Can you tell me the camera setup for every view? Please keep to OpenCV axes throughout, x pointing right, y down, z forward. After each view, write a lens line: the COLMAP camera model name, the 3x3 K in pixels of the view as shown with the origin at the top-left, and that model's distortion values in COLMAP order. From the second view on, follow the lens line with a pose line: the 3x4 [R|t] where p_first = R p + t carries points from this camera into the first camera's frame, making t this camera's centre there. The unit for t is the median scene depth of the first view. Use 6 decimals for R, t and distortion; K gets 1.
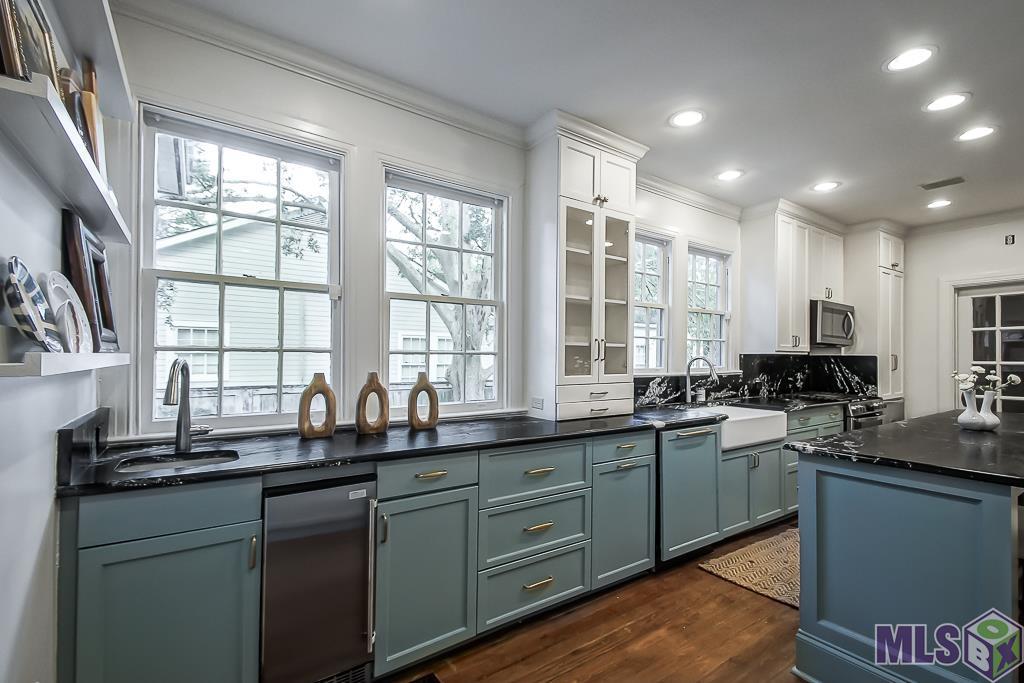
lens RADIAL K [[459.0, 0, 513.2], [0, 459.0, 349.0], [0, 0, 1]] dist [0.020850, -0.004354]
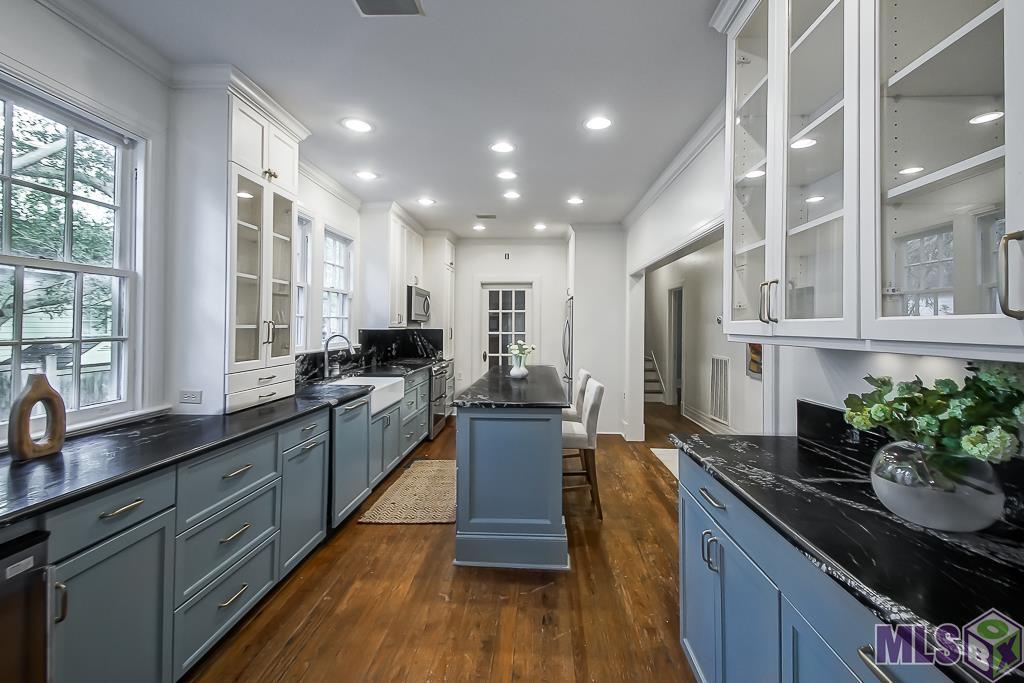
lens RADIAL K [[459.0, 0, 526.7], [0, 459.0, 319.8], [0, 0, 1]] dist [0.020850, -0.004354]
pose [[0.593762, 0.006214, 0.804616, -0.263738], [-0.015617, 0.999871, 0.003803, -0.035961], [-0.804489, -0.014824, 0.593783, 0.001944]]
